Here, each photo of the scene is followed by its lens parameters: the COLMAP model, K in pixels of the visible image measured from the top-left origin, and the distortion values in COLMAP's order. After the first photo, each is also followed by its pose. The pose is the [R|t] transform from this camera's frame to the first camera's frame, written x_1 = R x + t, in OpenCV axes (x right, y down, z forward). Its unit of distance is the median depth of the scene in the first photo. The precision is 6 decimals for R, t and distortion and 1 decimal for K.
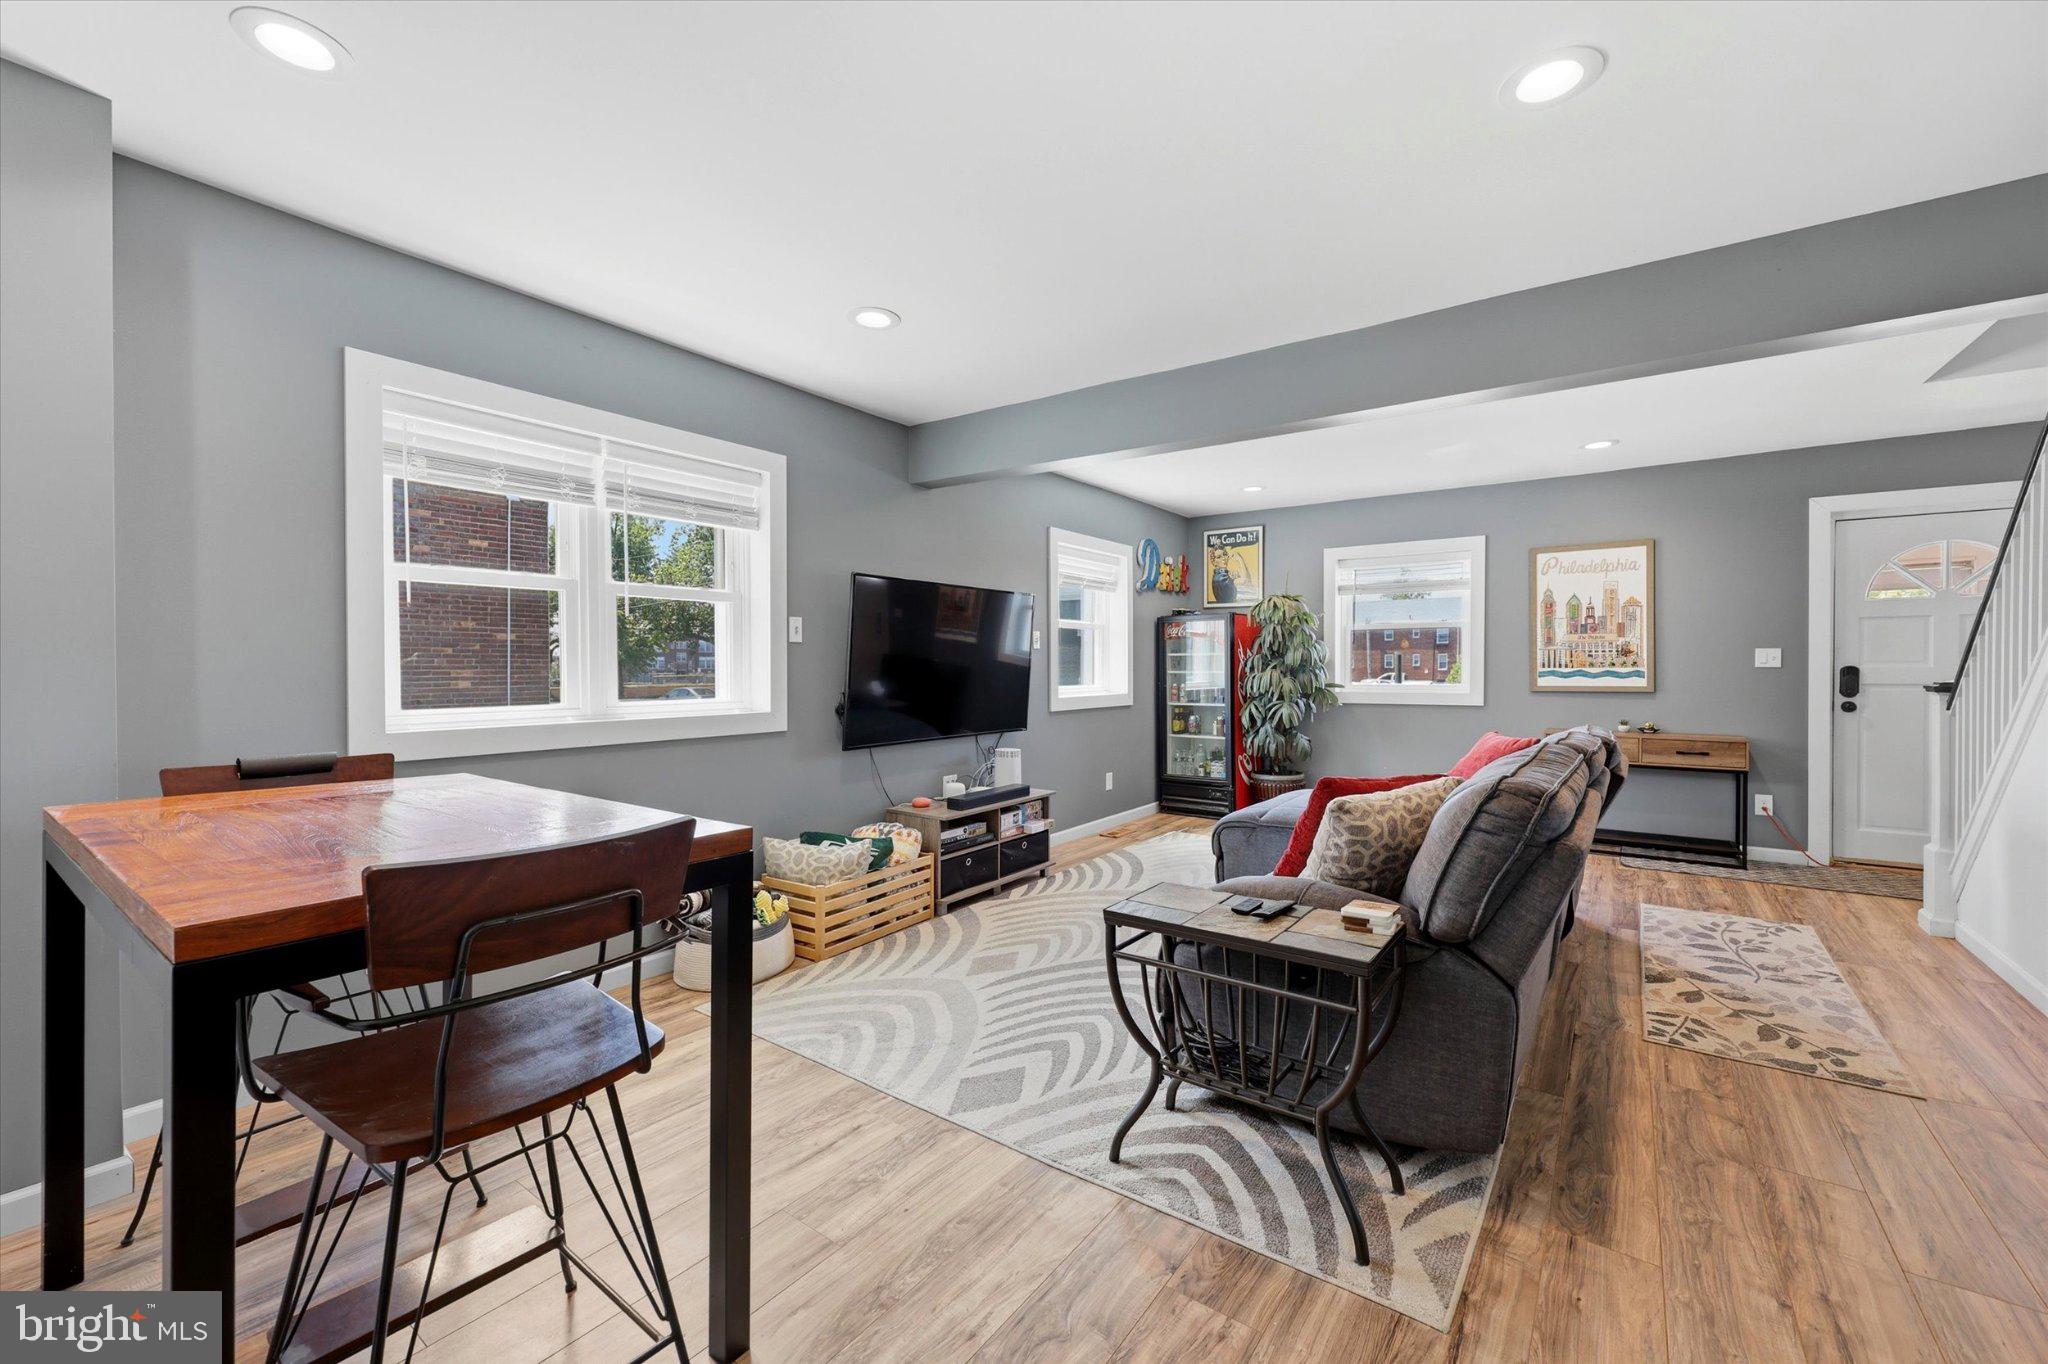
lens RADIAL K [[825.2, 0, 1025.9], [0, 825.2, 673.5], [0, 0, 1]] dist [-0.000027, -0.000646]
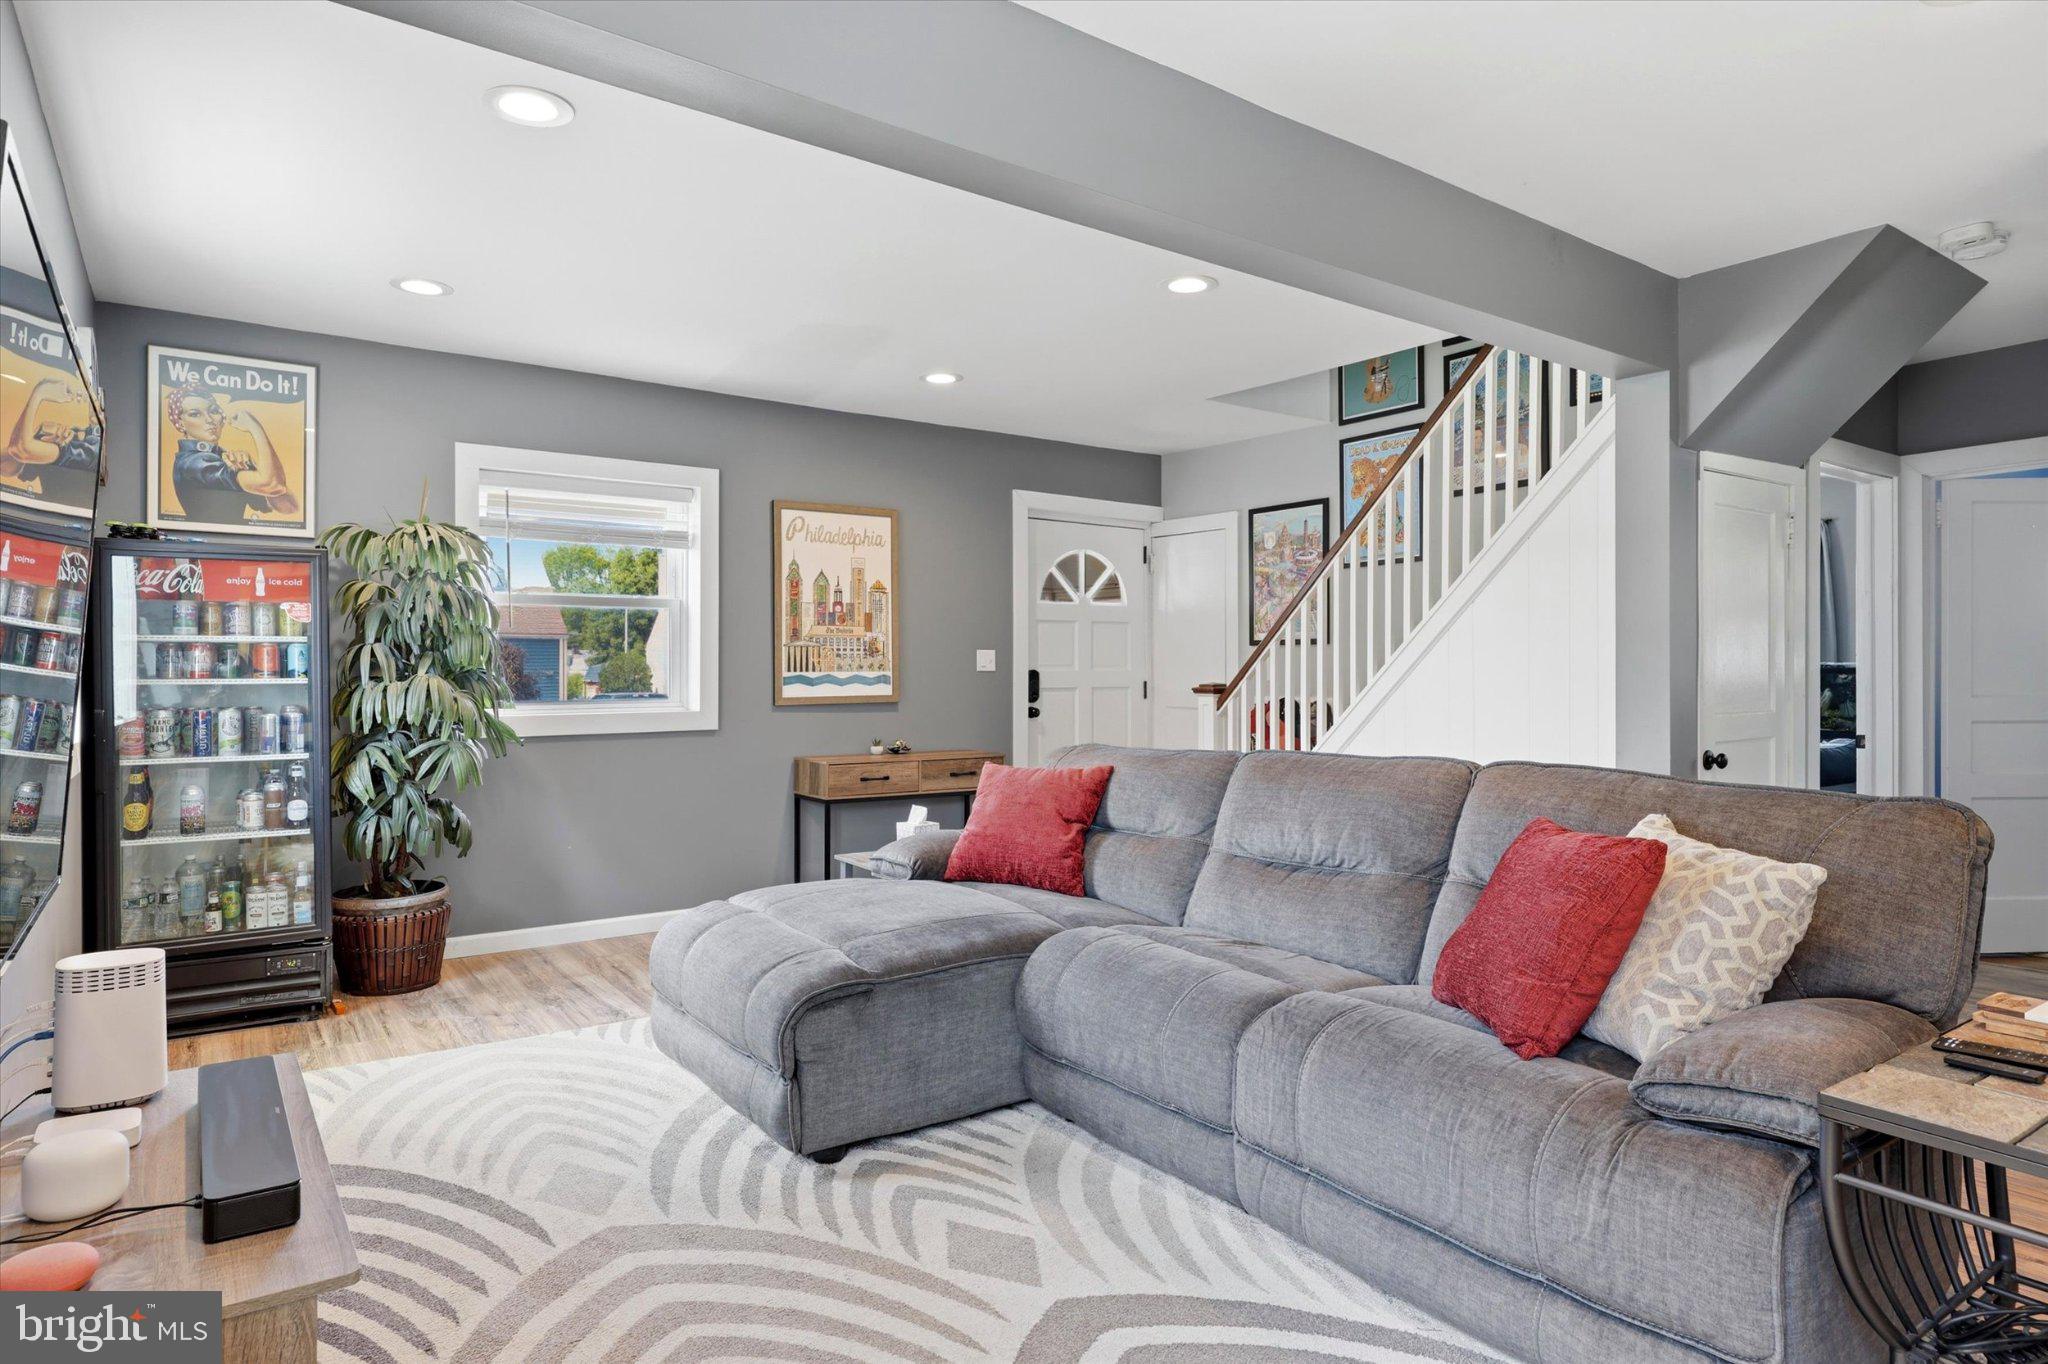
lens RADIAL K [[1173.9, 0, 1044.2], [0, 1173.9, 669.1], [0, 0, 1]] dist [-0.000491, 0.002251]
pose [[0.315121, 0.002019, 0.949049, -0.272734], [0.006002, 0.999973, -0.004120, -0.003526], [-0.949033, 0.006995, 0.315101, 0.504022]]
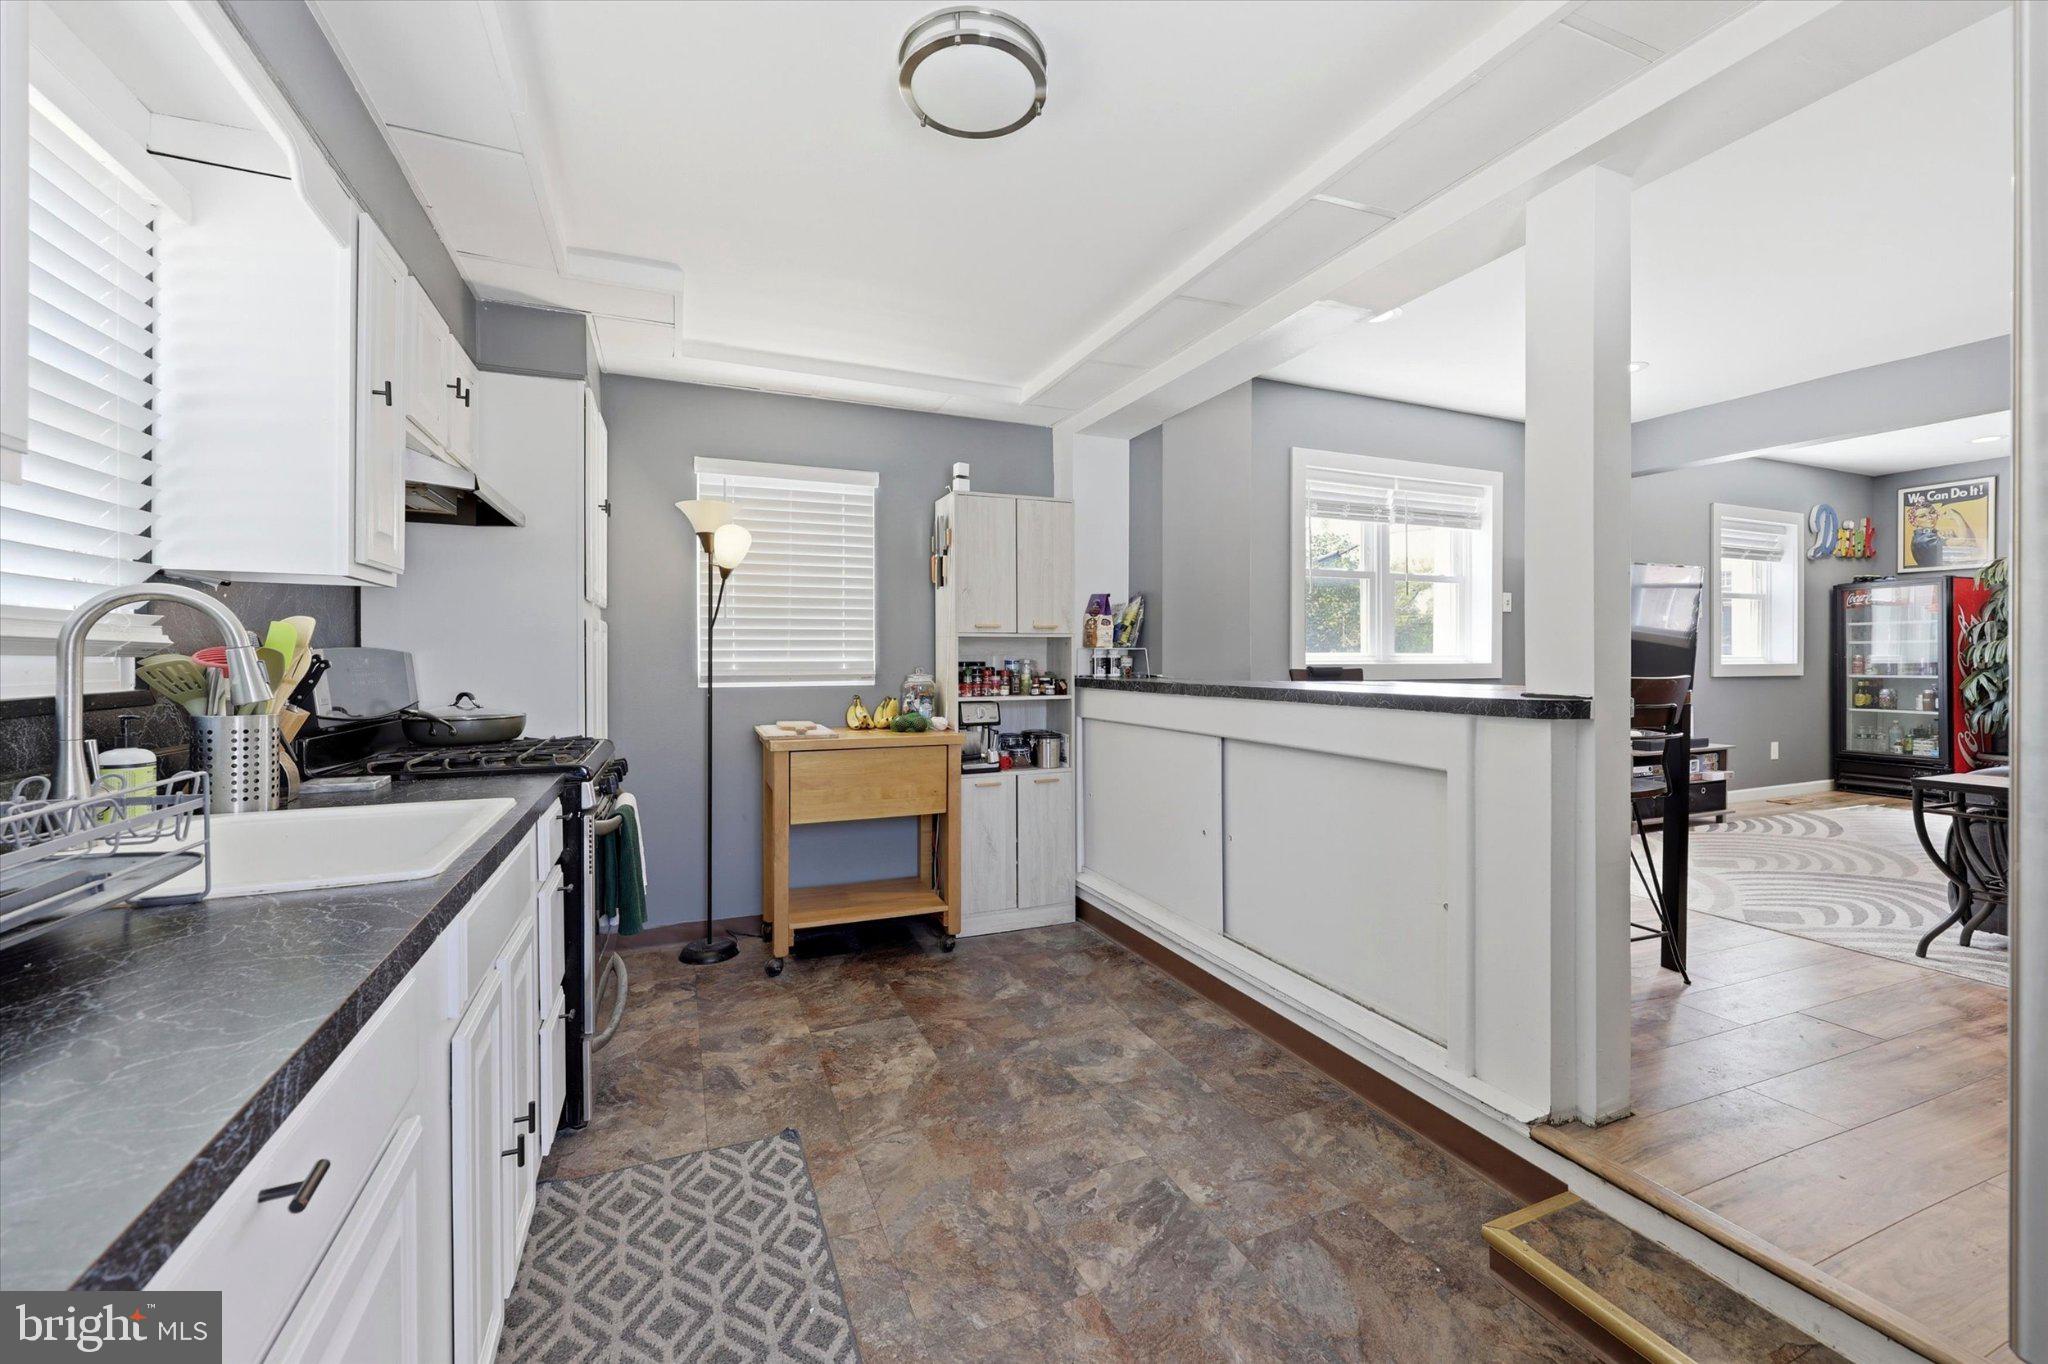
lens RADIAL K [[825.2, 0, 1023.2], [0, 825.2, 662.7], [0, 0, 1]] dist [-0.000027, -0.000646]
pose [[0.851680, 0.005571, -0.524033, -0.173050], [-0.006799, 0.999977, -0.000419, 0.035143], [0.524018, 0.003919, 0.851698, -0.378272]]
